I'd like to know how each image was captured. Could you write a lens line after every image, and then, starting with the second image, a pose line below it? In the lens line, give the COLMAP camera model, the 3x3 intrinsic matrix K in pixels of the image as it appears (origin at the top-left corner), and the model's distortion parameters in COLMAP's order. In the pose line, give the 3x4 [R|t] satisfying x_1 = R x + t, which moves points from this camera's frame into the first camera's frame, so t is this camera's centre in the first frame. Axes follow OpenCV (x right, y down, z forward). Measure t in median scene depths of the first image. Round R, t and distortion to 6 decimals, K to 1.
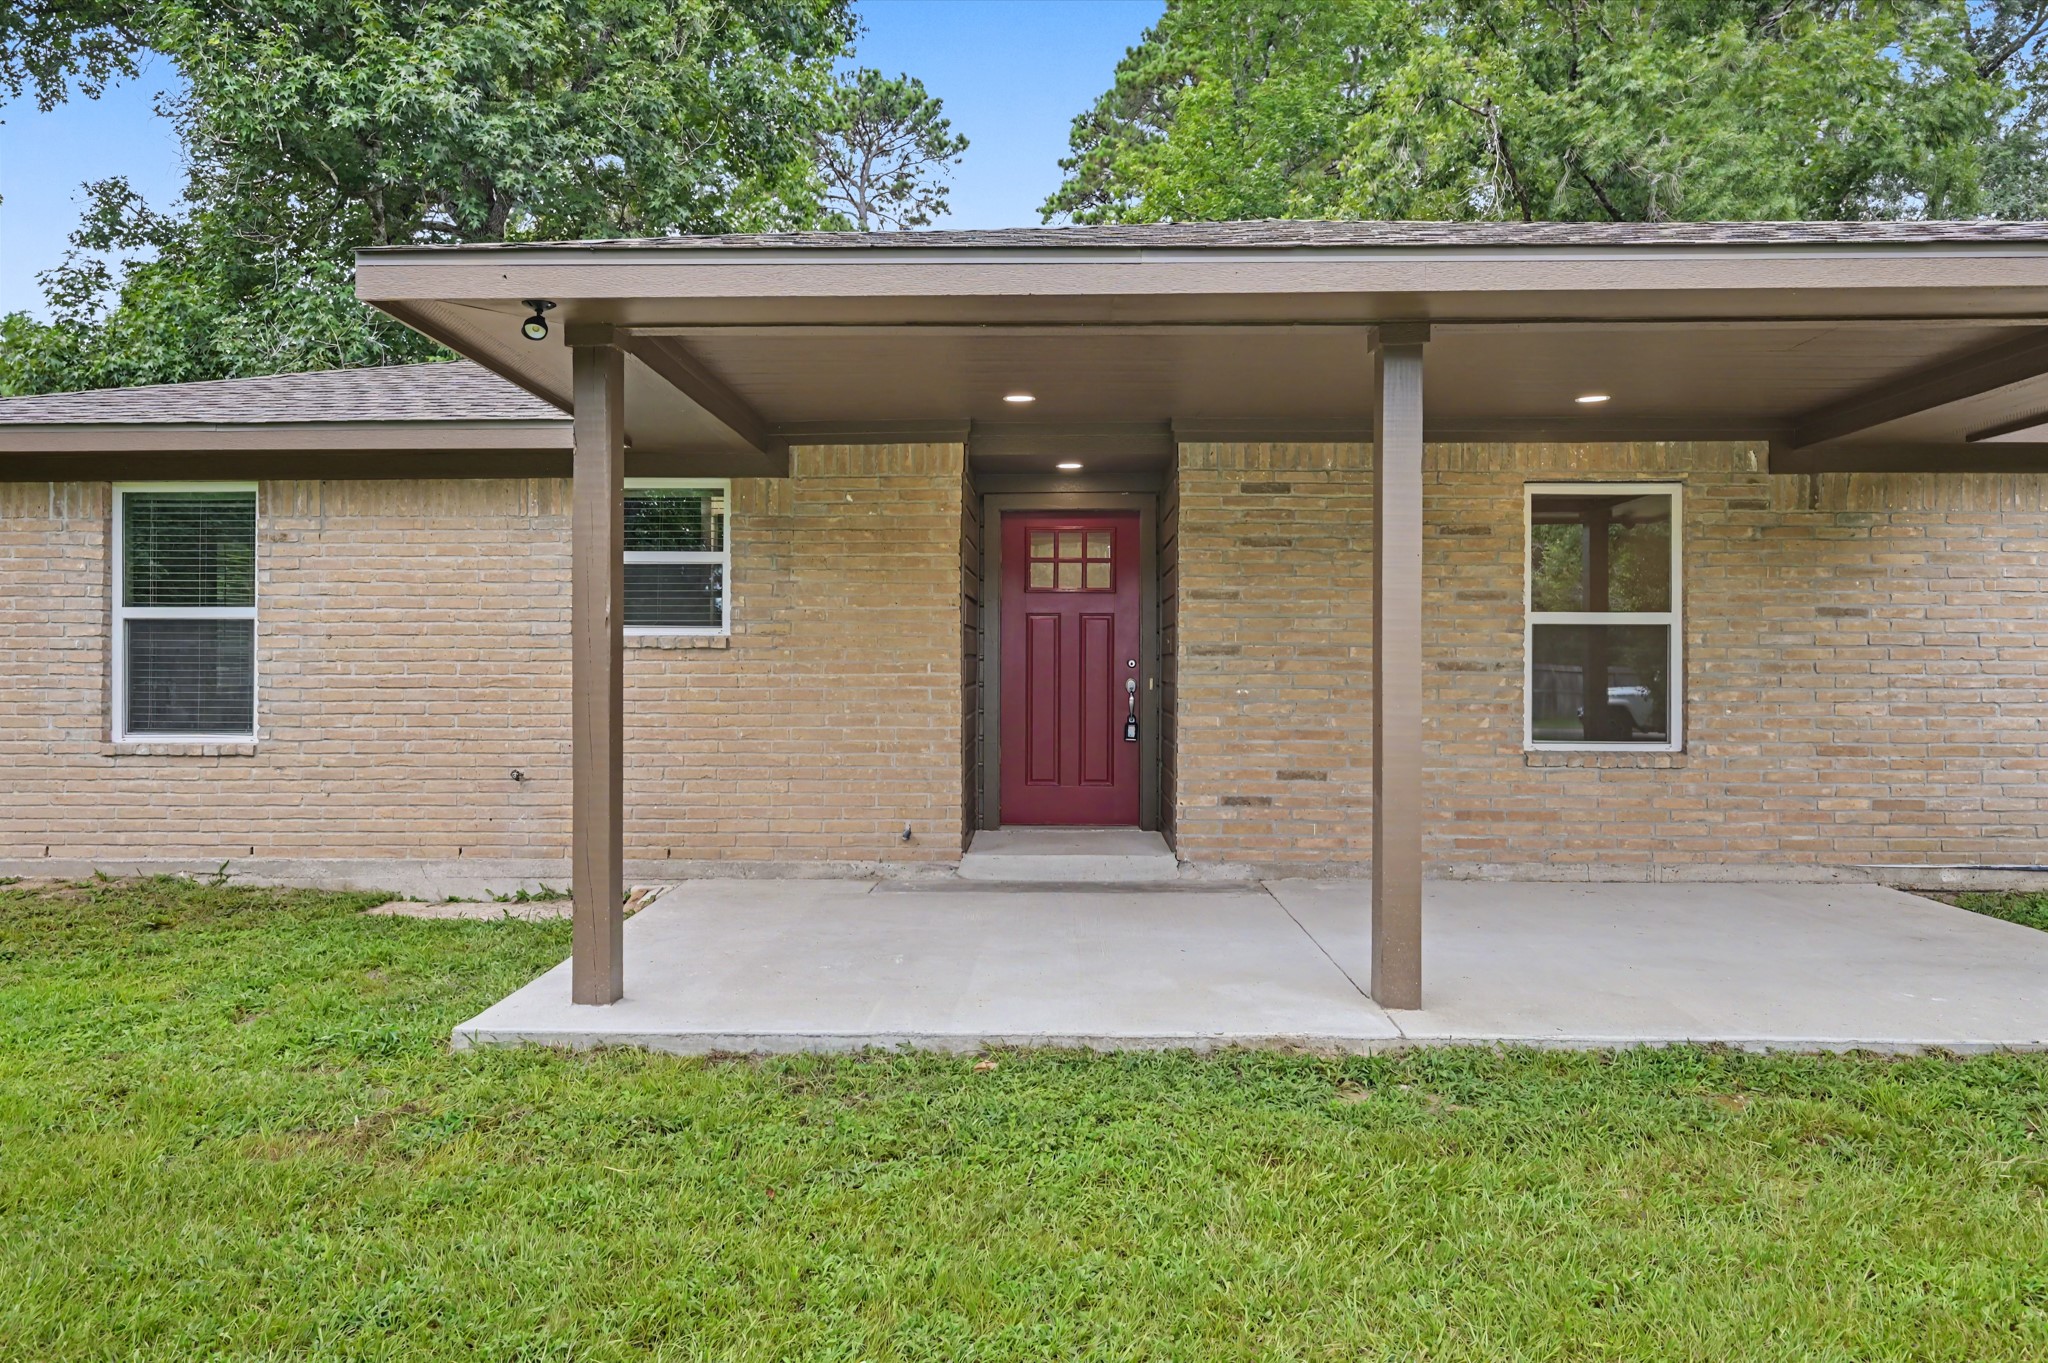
lens RADIAL K [[1436.3, 0, 1025.4], [0, 1436.3, 687.5], [0, 0, 1]] dist [-0.004319, -0.002977]
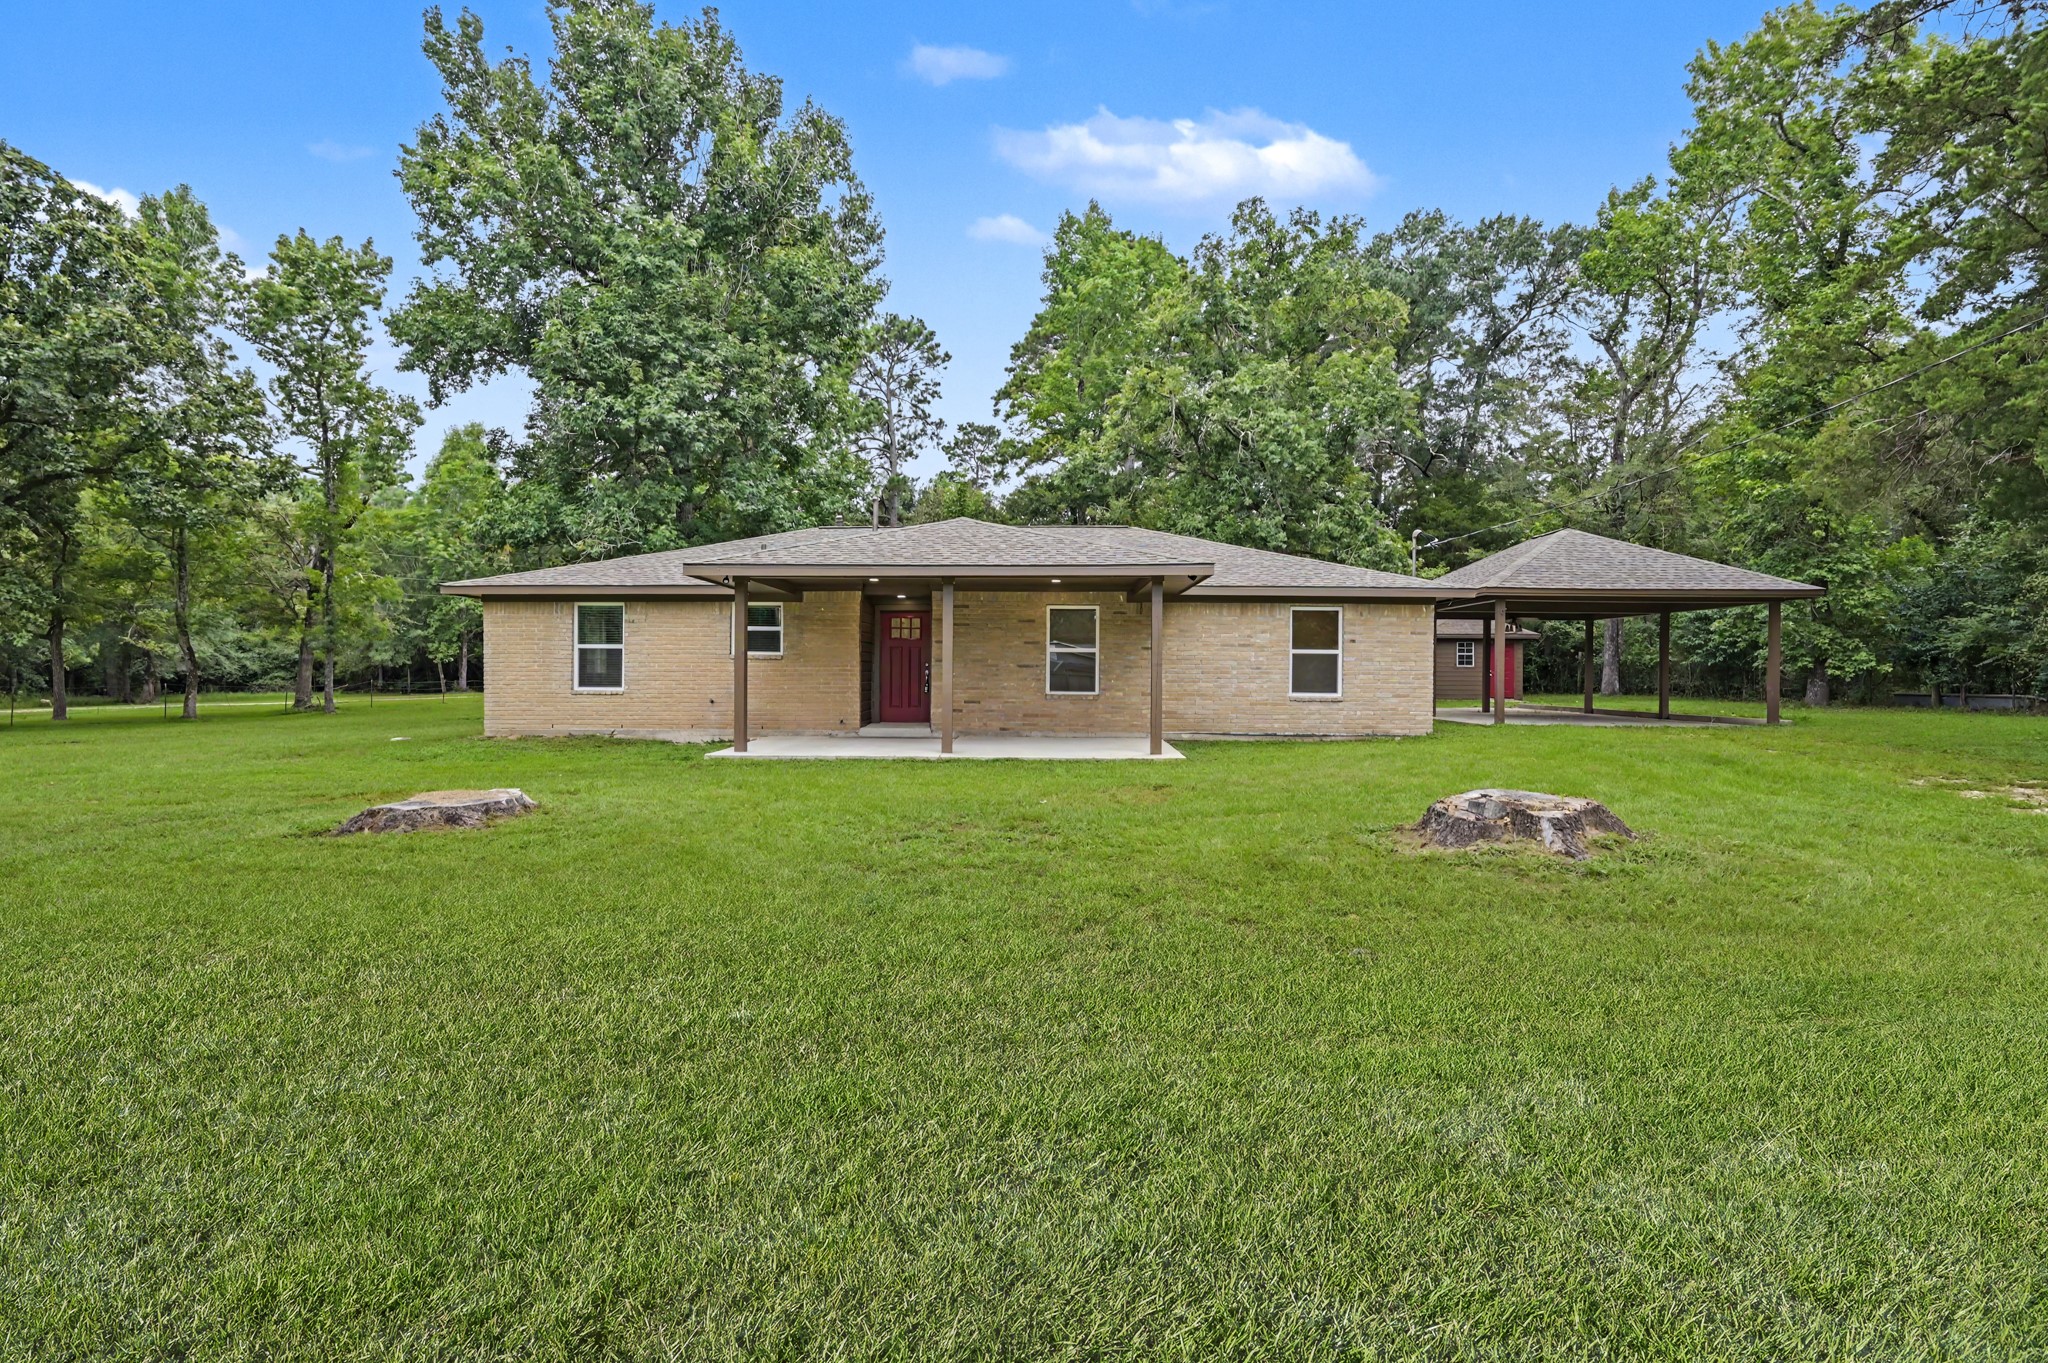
lens RADIAL K [[1006.3, 0, 1022.8], [0, 1006.3, 671.2], [0, 0, 1]] dist [0.002348, 0.000166]
pose [[0.999991, 0.003940, -0.001301, 0.120710], [-0.003957, 0.999909, -0.012903, 0.009383], [0.001250, 0.012908, 0.999916, -0.447191]]
